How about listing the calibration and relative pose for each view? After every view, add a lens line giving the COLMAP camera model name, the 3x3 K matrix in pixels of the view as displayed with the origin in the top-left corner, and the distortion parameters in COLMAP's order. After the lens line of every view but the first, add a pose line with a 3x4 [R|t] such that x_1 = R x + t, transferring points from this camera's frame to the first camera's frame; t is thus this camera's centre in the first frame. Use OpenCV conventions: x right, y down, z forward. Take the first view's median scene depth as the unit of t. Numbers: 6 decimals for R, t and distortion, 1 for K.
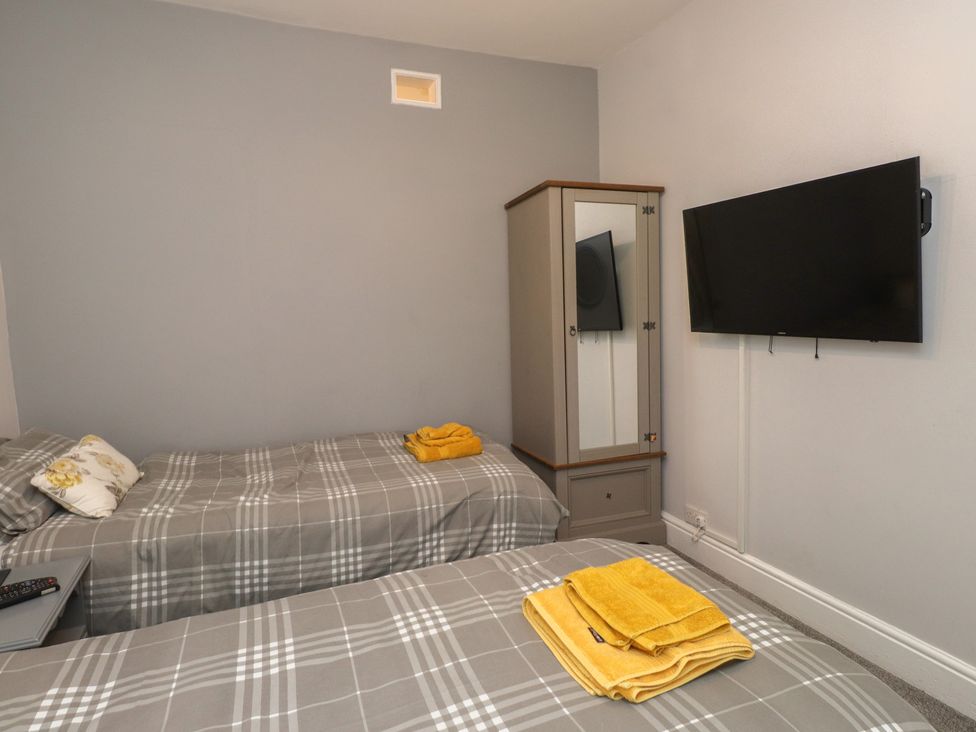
lens RADIAL K [[544.7, 0, 487.8], [0, 544.7, 364.5], [0, 0, 1]] dist [0.000468, -0.020841]
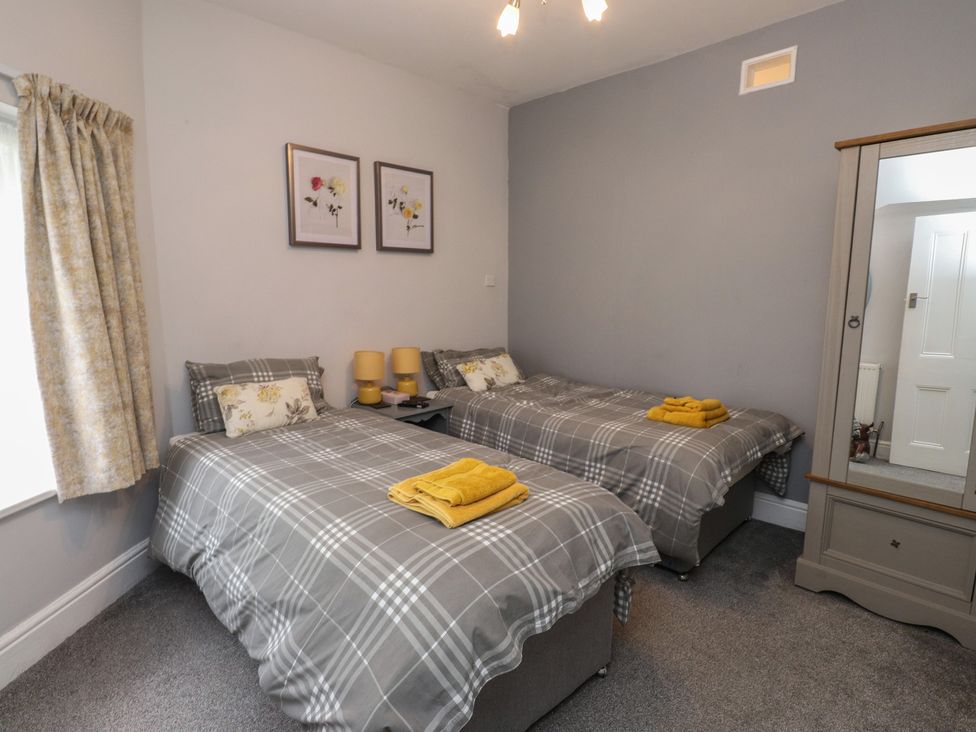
lens RADIAL K [[515.2, 0, 483.3], [0, 515.2, 362.1], [0, 0, 1]] dist [0.002627, -0.015435]
pose [[0.374599, 0.149749, -0.915014, 0.872598], [-0.108650, 0.987162, 0.117076, -0.042130], [0.920799, 0.055559, 0.386060, 0.255048]]
